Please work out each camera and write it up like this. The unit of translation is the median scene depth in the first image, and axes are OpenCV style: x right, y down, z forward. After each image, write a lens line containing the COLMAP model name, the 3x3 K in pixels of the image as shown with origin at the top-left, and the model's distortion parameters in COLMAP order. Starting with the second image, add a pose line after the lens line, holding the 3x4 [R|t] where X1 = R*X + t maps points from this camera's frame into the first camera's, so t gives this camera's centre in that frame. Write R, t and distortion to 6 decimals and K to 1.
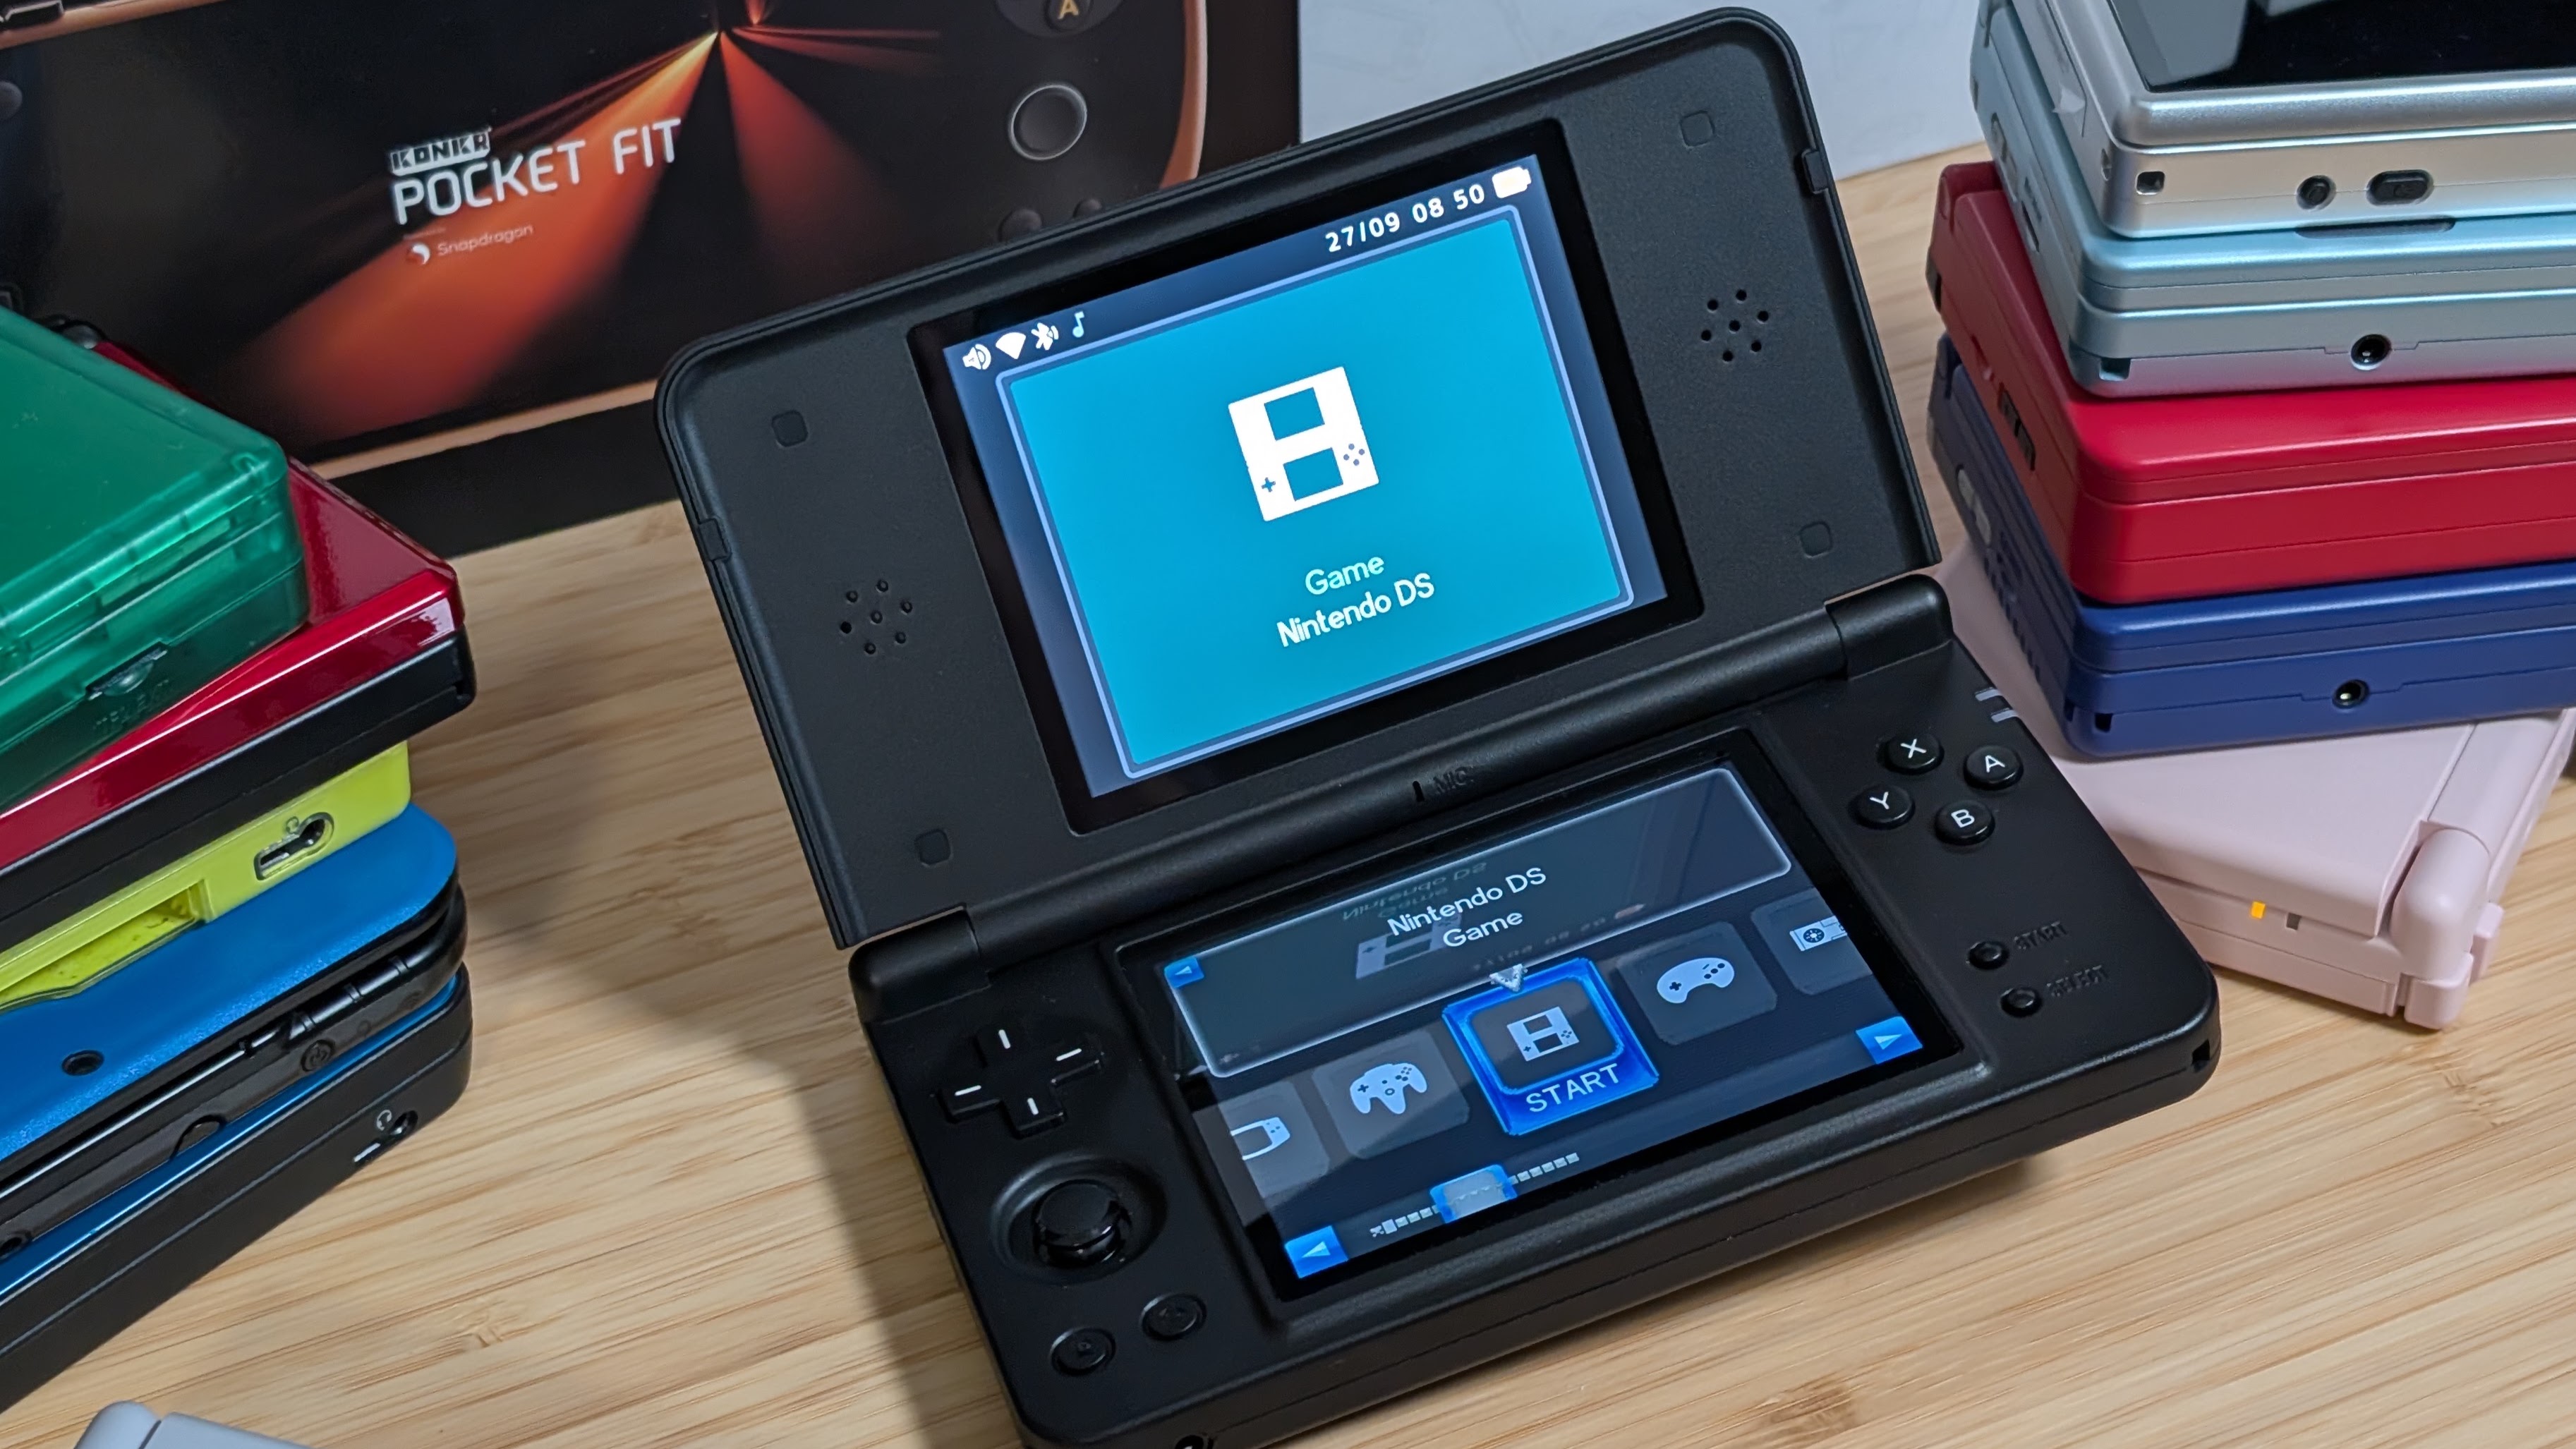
lens RADIAL K [[4187.3, 0, 1288.0], [0, 4187.3, 724.5], [0, 0, 1]] dist [0.006012, 0.014074]
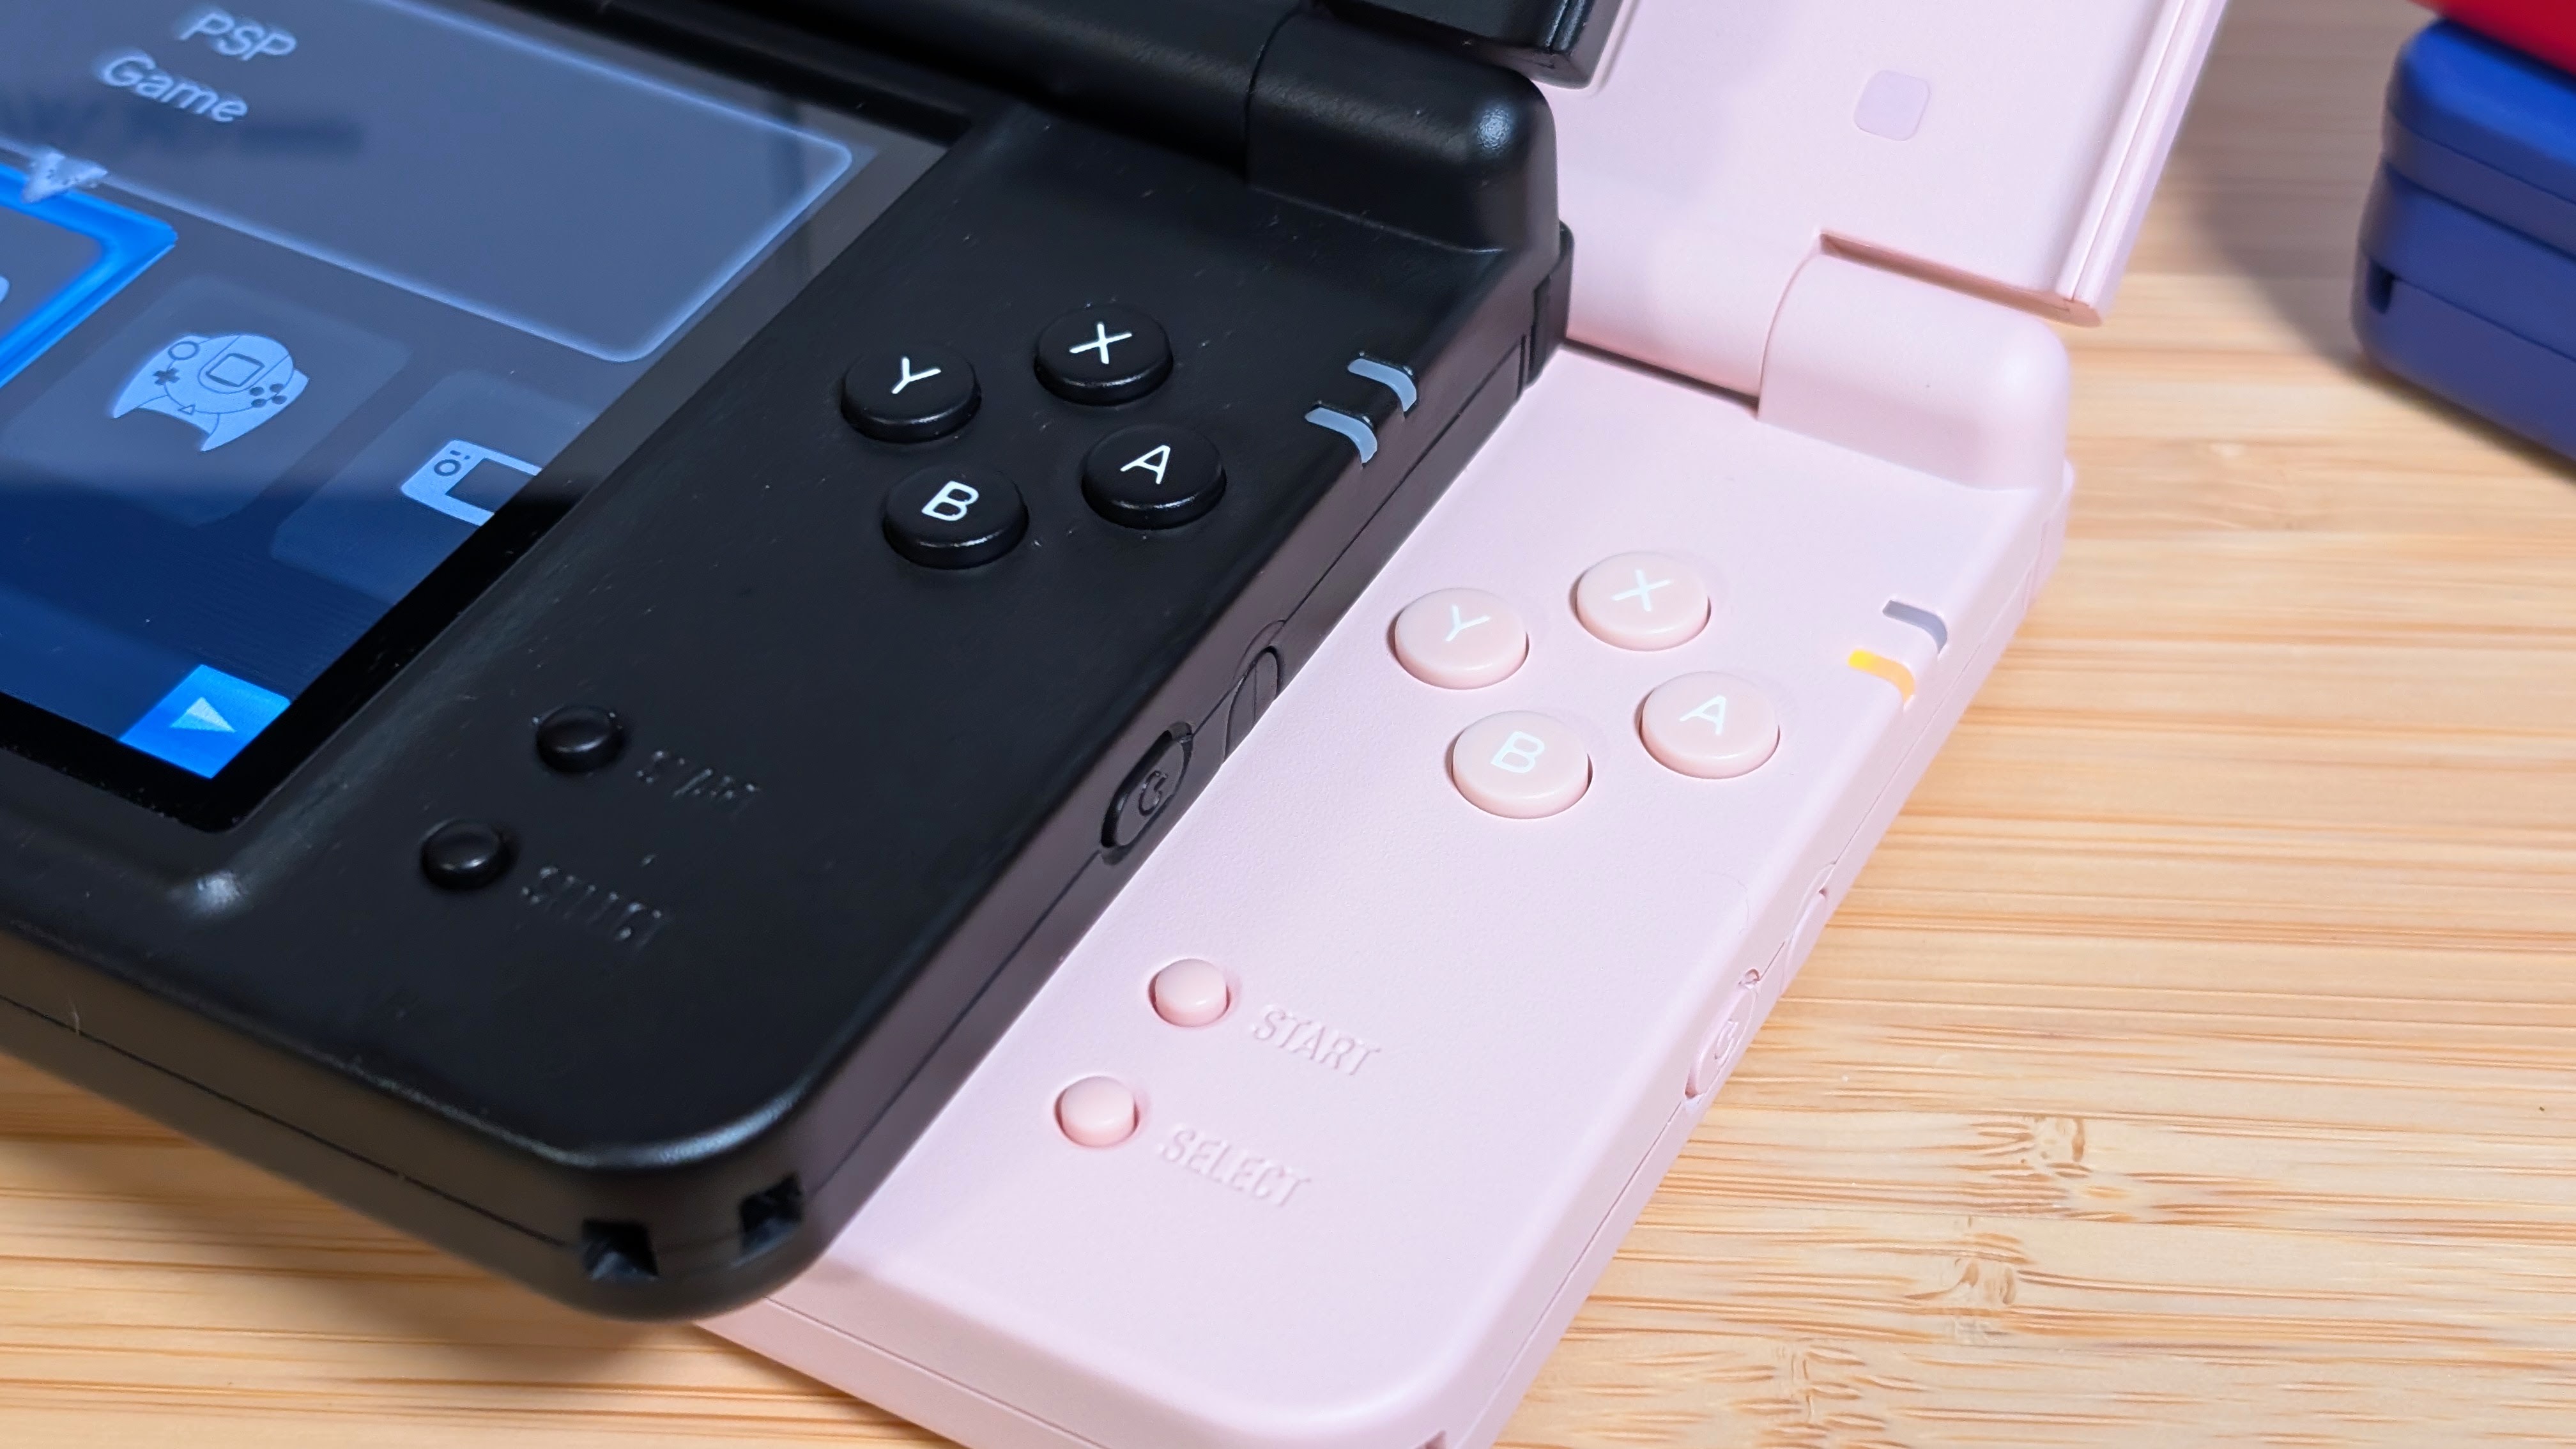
lens RADIAL K [[4187.6, 0, 1288.0], [0, 4187.6, 724.5], [0, 0, 1]] dist [0.006012, 0.014074]
pose [[0.668112, 0.608505, -0.428191, 0.364820], [-0.570069, 0.788456, 0.230995, -0.070088], [0.478171, 0.089768, 0.873667, 0.678571]]
